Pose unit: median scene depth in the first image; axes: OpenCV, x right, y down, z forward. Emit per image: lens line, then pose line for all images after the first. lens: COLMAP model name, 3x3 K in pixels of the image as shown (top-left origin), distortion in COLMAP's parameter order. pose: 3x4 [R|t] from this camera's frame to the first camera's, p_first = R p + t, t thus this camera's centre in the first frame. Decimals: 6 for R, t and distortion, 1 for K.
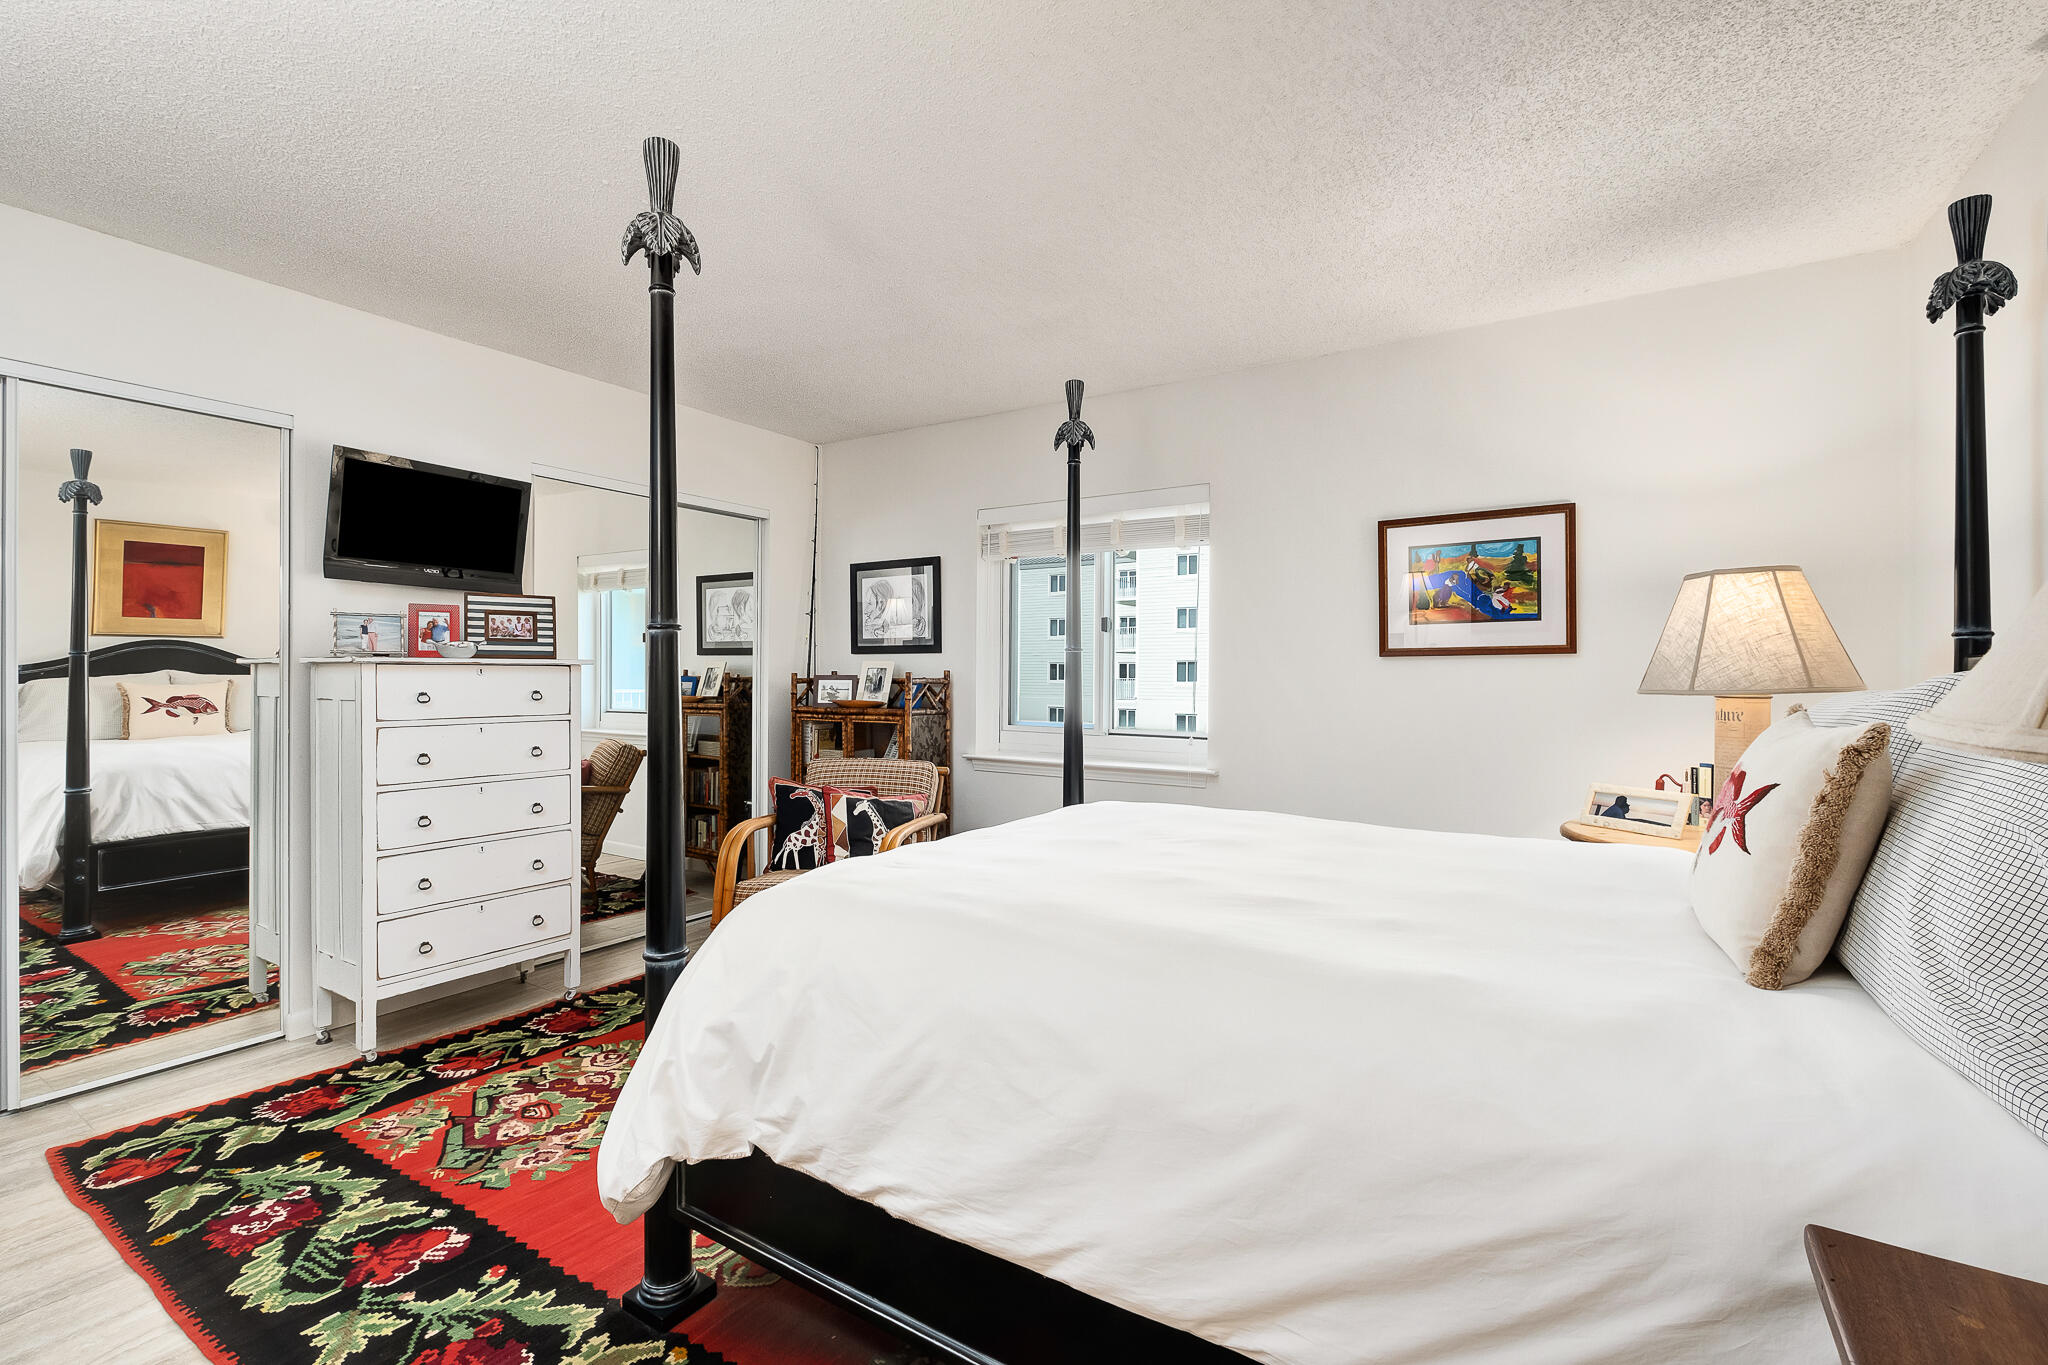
lens RADIAL K [[899.2, 0, 1024.0], [0, 899.2, 682.5], [0, 0, 1]] dist [-0.002753, -0.000035]
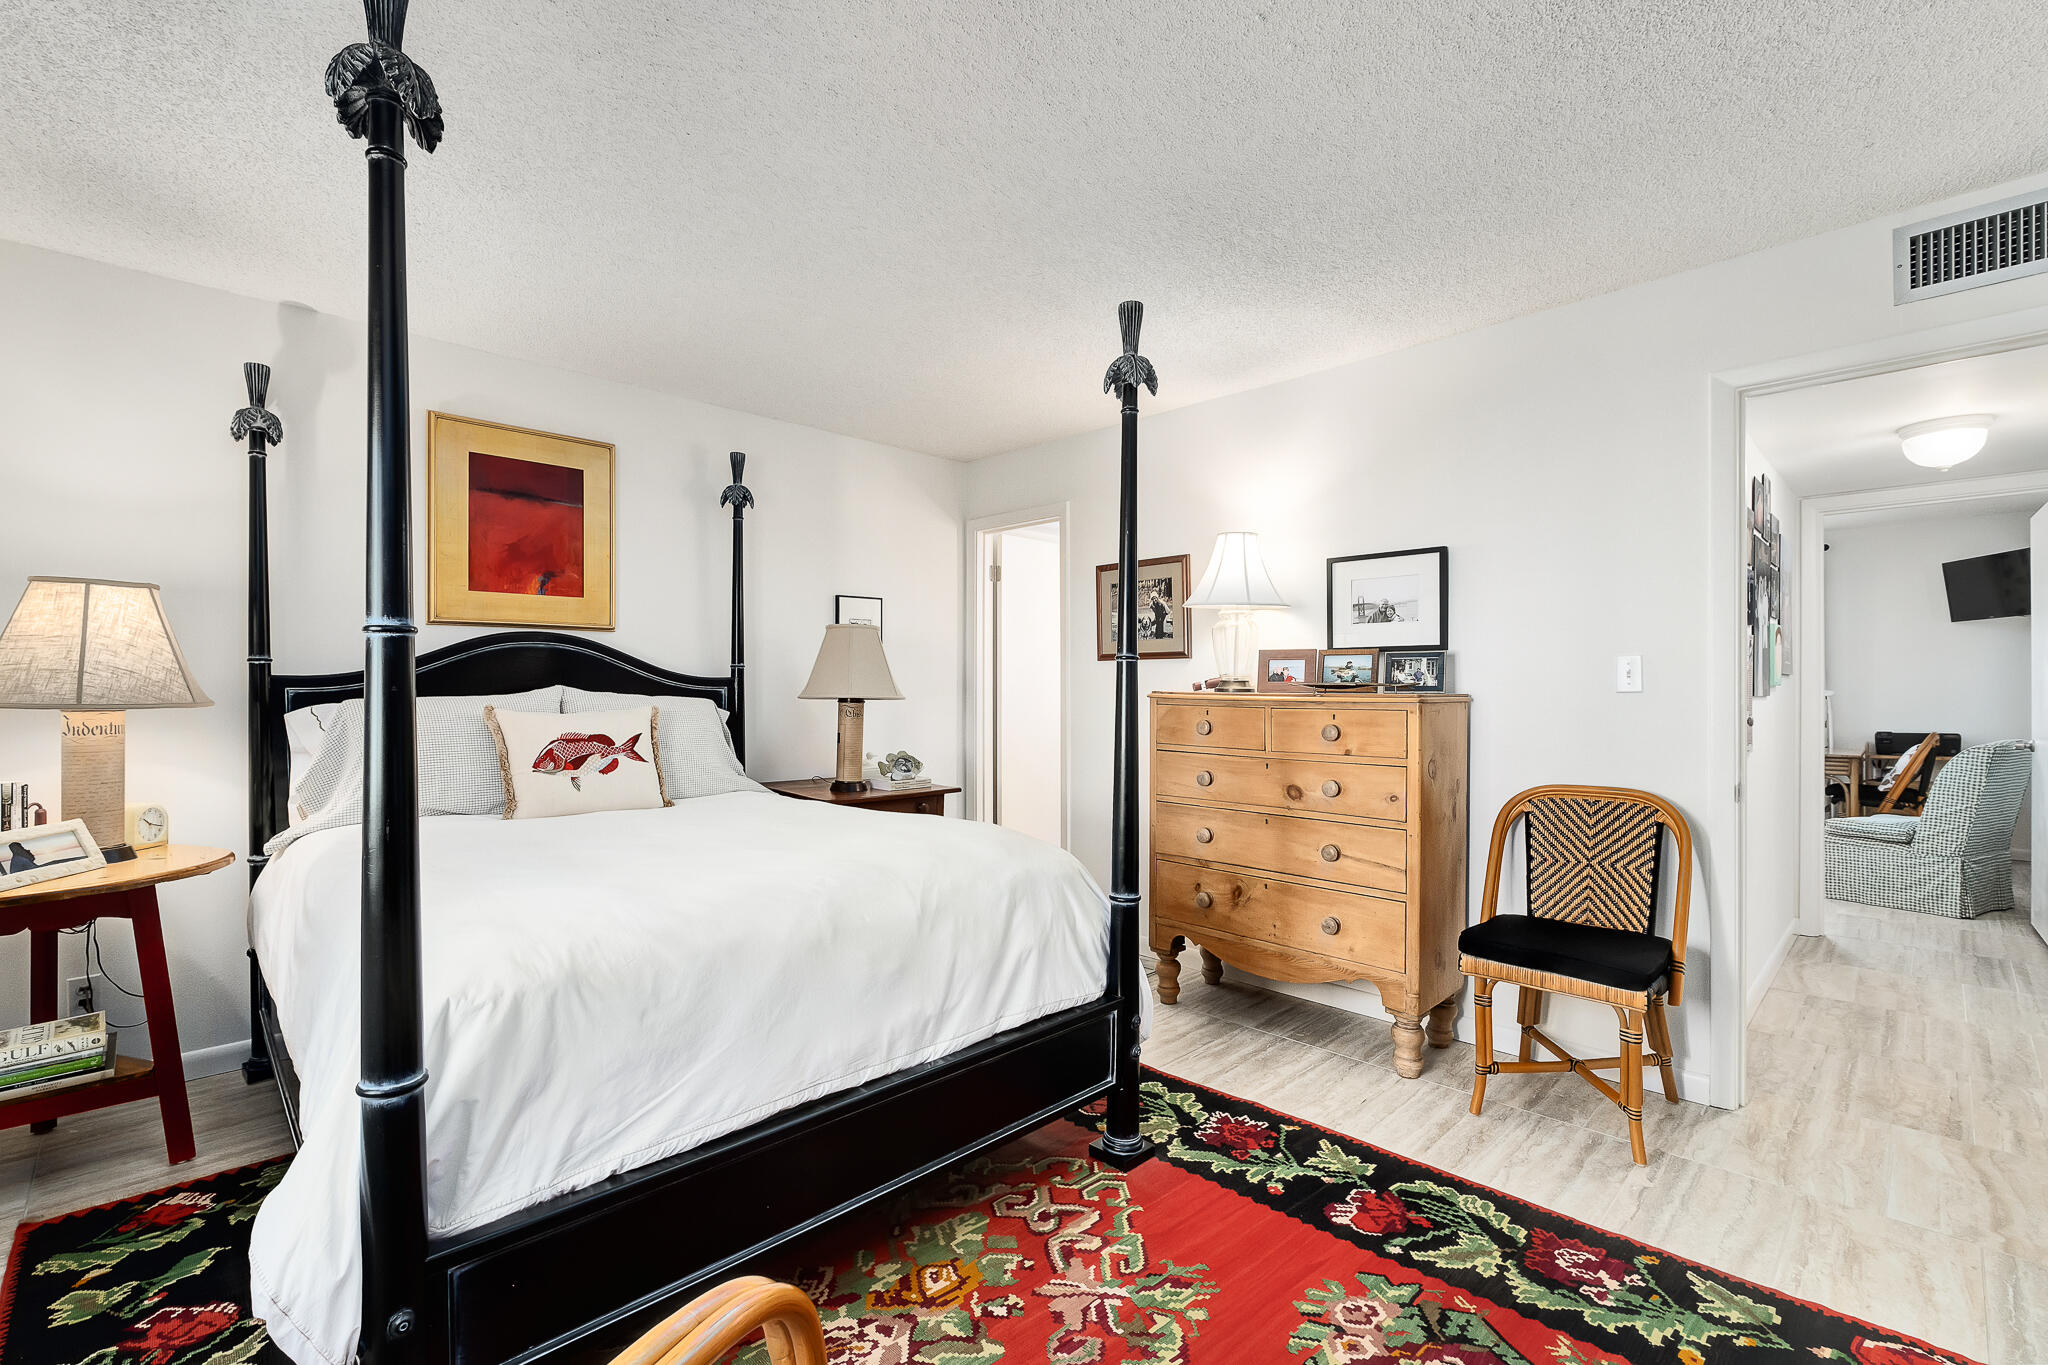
lens RADIAL K [[887.4, 0, 1020.2], [0, 887.4, 682.1], [0, 0, 1]] dist [-0.001534, 0.000468]
pose [[-0.974484, -0.003244, 0.224434, -0.395135], [-0.002163, 0.999985, 0.005064, -0.021576], [-0.224447, 0.004449, -0.974476, 1.696789]]
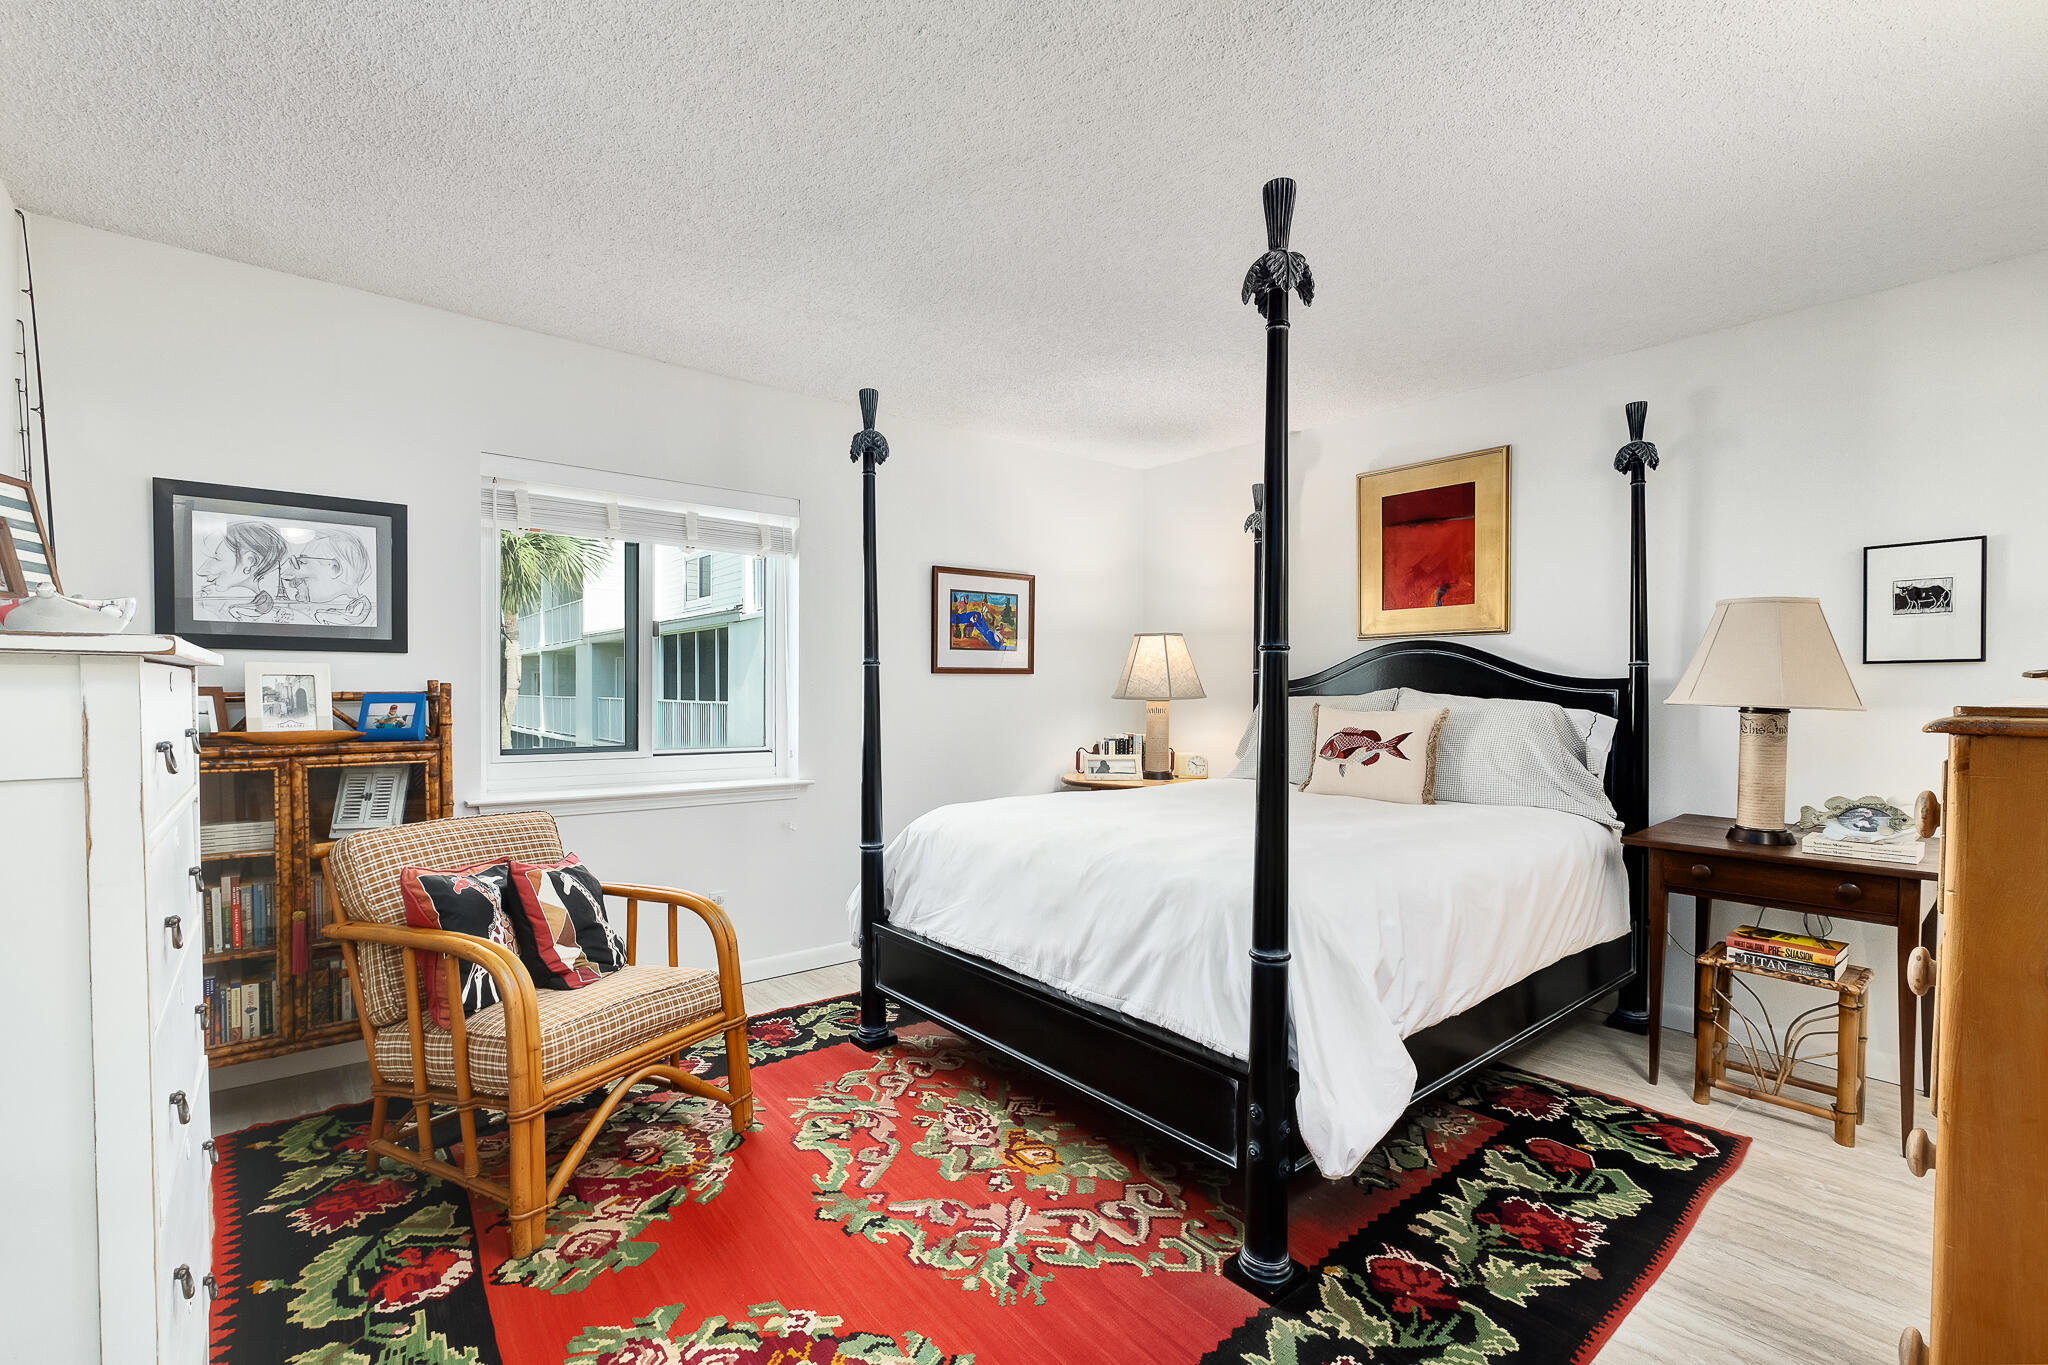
lens RADIAL K [[909.4, 0, 1036.3], [0, 909.4, 698.4], [0, 0, 1]] dist [-0.009988, -0.000003]
pose [[0.292047, -0.011583, 0.956334, -1.090403], [0.004481, 0.999932, 0.010742, -0.009448], [-0.956393, 0.001148, 0.292080, 0.684177]]
